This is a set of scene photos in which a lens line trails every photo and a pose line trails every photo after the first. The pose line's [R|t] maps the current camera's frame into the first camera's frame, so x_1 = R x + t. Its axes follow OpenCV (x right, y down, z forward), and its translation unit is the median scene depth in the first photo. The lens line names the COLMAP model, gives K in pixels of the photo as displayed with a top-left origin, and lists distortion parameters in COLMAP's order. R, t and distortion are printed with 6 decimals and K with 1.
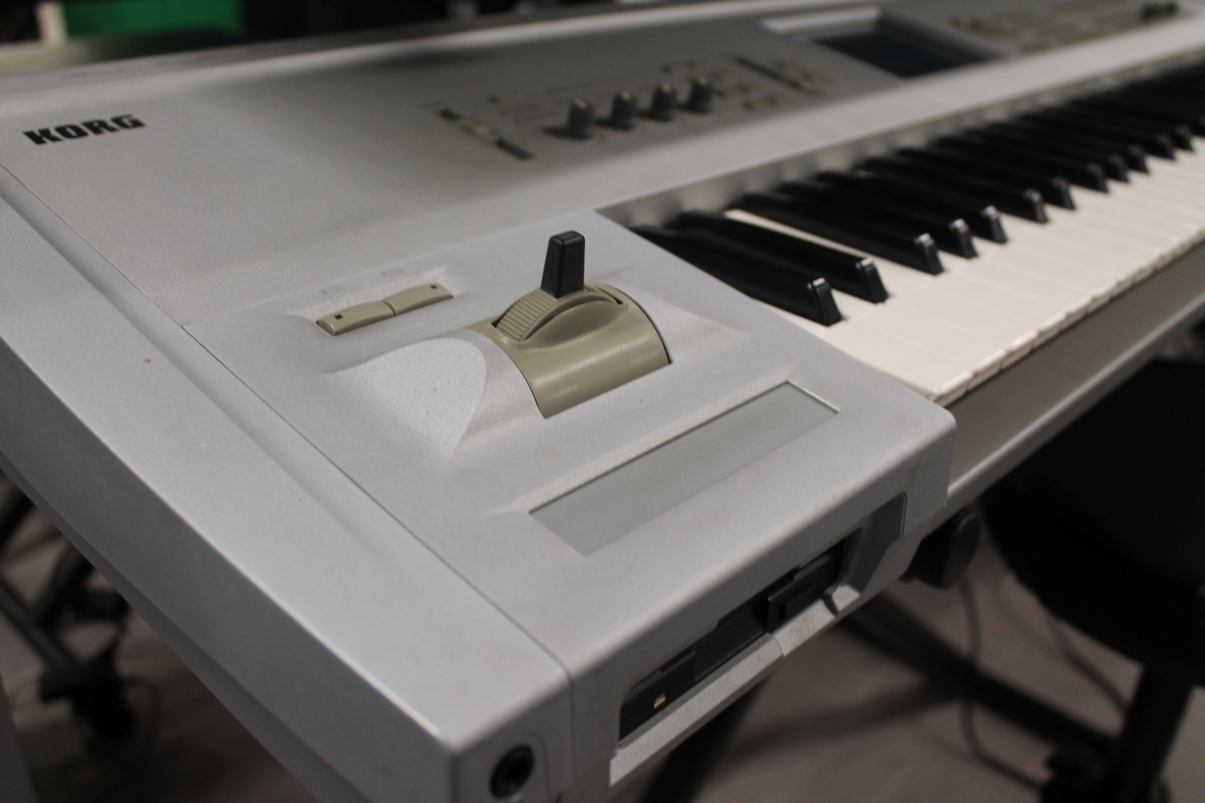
lens RADIAL K [[1122.2, 0, 602.5], [0, 1122.2, 401.5], [0, 0, 1]] dist [-0.098278, 0.020905]
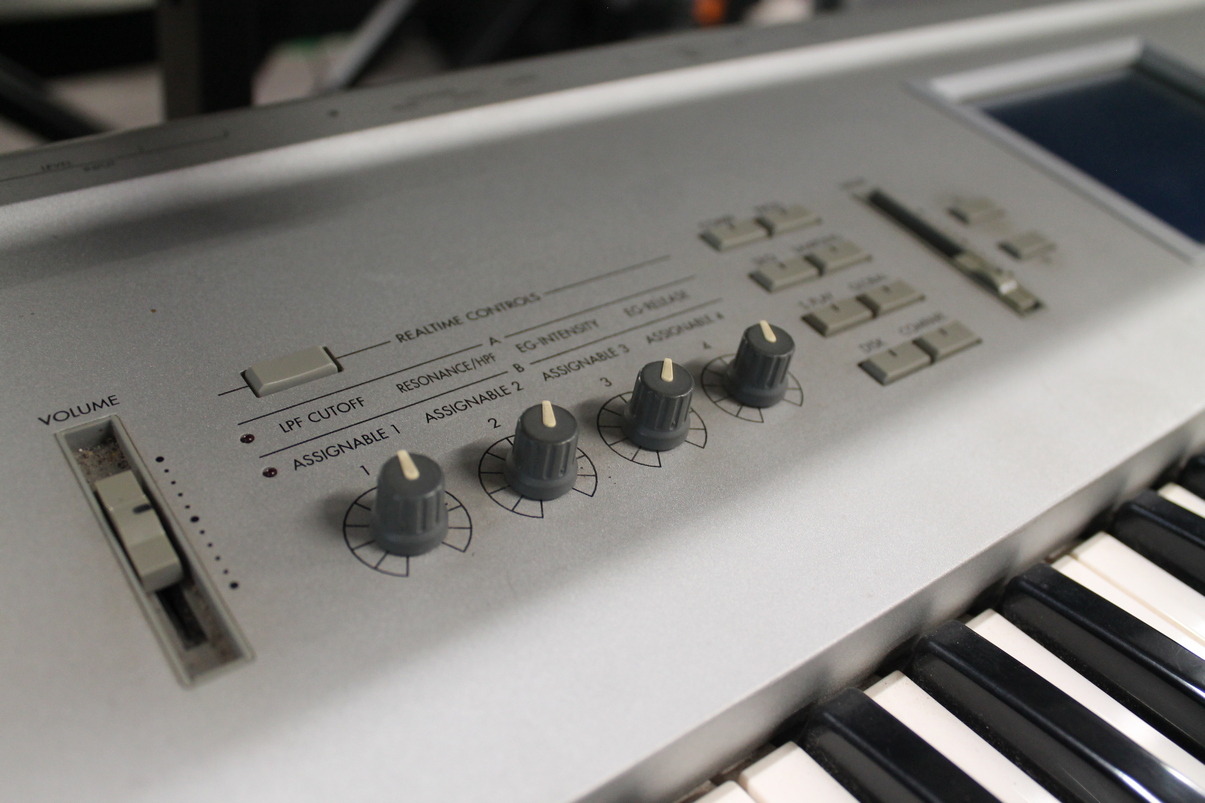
lens RADIAL K [[1122.2, 0, 602.5], [0, 1122.2, 401.5], [0, 0, 1]] dist [-0.098278, 0.020905]
pose [[0.988952, 0.092120, -0.116134, 0.125811], [-0.081187, 0.992103, 0.095602, -0.470983], [0.124024, -0.085117, 0.988622, 0.894054]]
